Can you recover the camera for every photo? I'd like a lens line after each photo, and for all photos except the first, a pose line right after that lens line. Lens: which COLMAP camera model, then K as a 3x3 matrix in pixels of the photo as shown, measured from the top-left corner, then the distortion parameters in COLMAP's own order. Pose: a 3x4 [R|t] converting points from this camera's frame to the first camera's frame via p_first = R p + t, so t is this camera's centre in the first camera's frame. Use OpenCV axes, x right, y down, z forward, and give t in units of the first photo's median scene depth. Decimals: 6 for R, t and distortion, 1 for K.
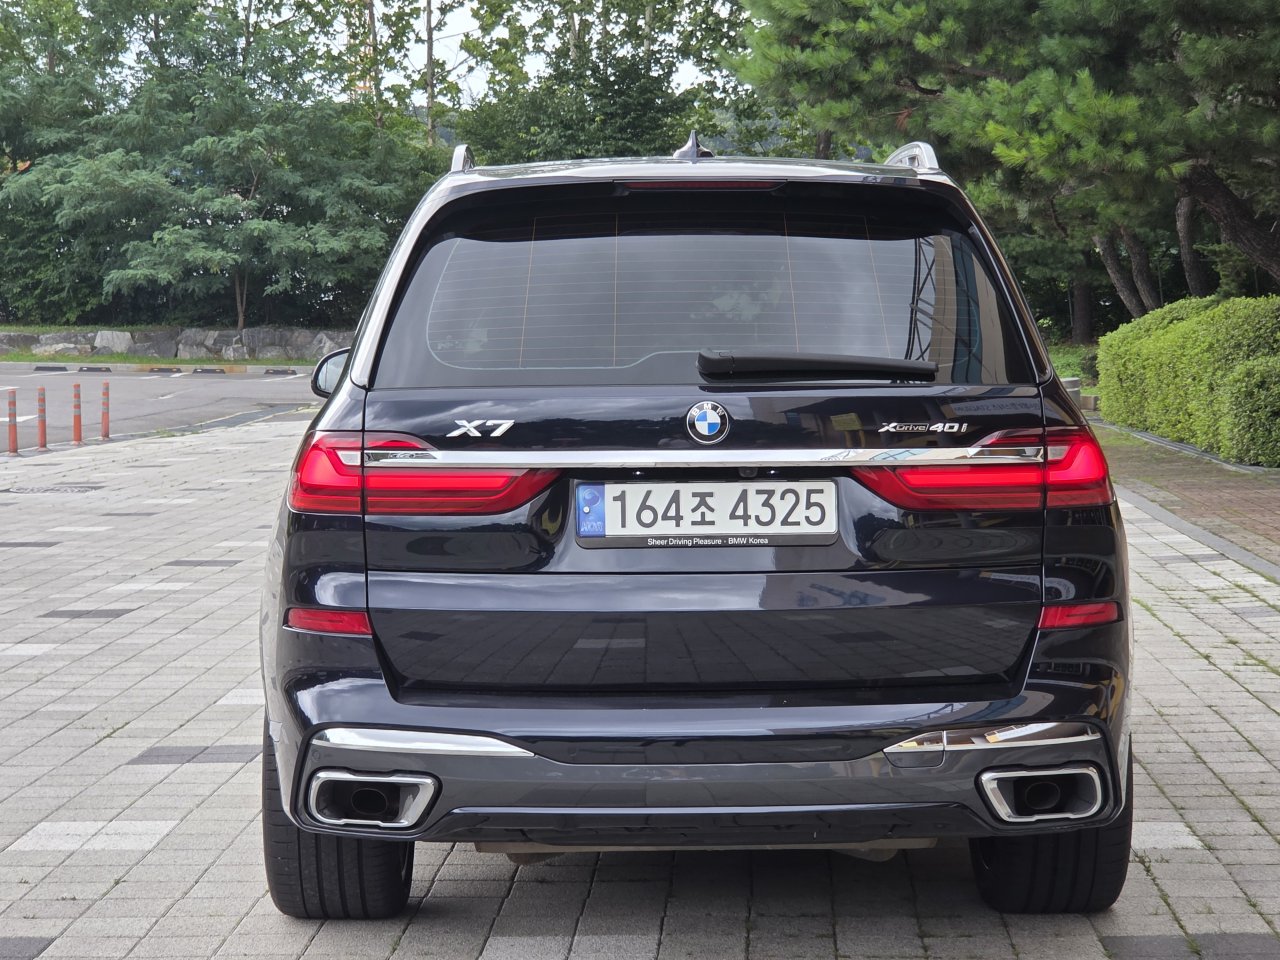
lens RADIAL K [[2966.4, 0, 640.0], [0, 2966.4, 480.0], [0, 0, 1]] dist [-0.022734, -0.111441]
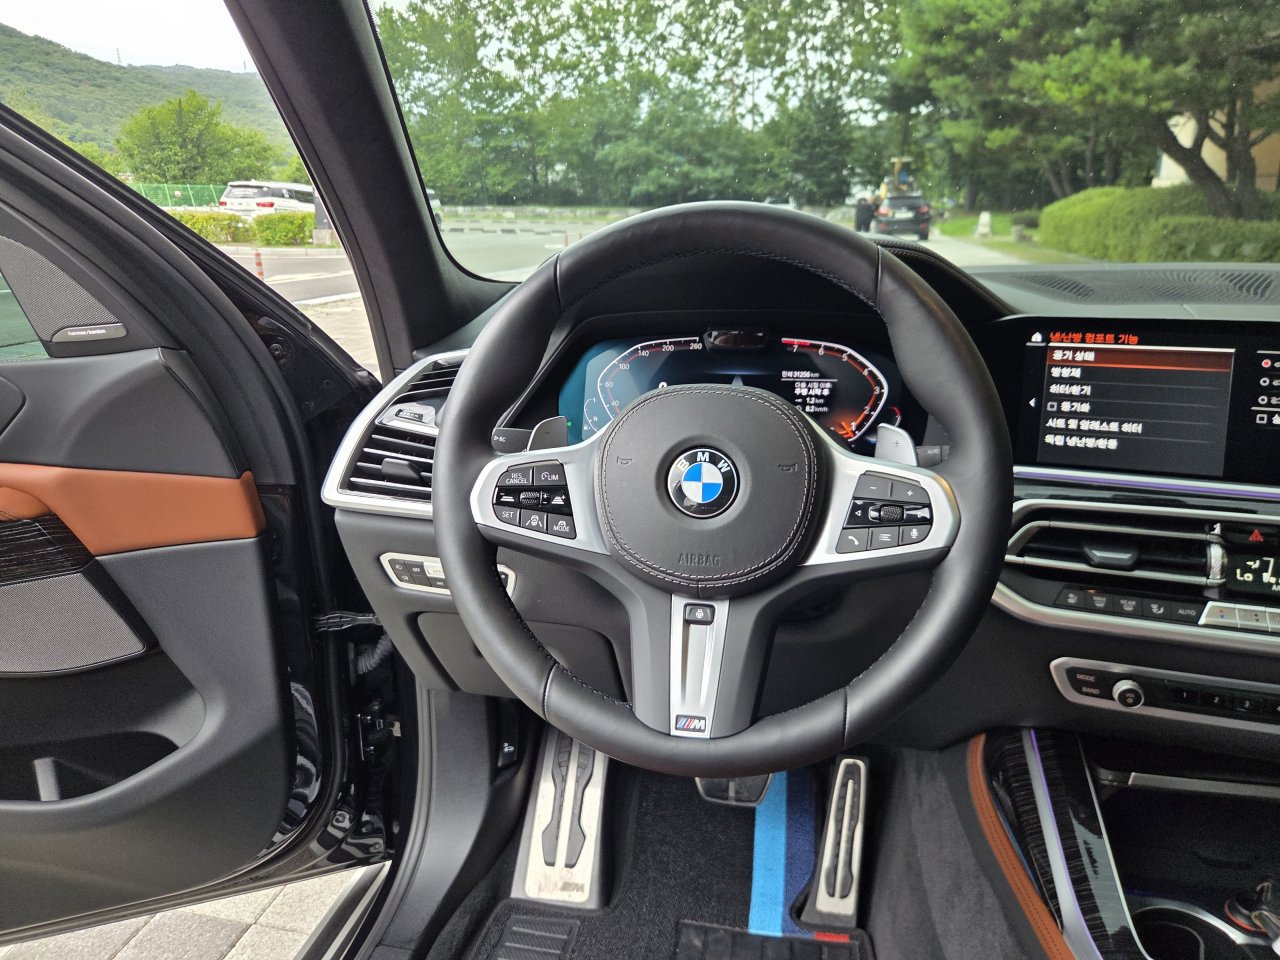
lens RADIAL K [[863.9, 0, 650.4], [0, 863.9, 481.3], [0, 0, 1]] dist [-0.001642, -0.001829]
pose [[0.982011, 0.045850, -0.183170, -0.004125], [0.001996, 0.967495, 0.252882, -0.008616], [0.188811, -0.248698, 0.950000, 0.177038]]
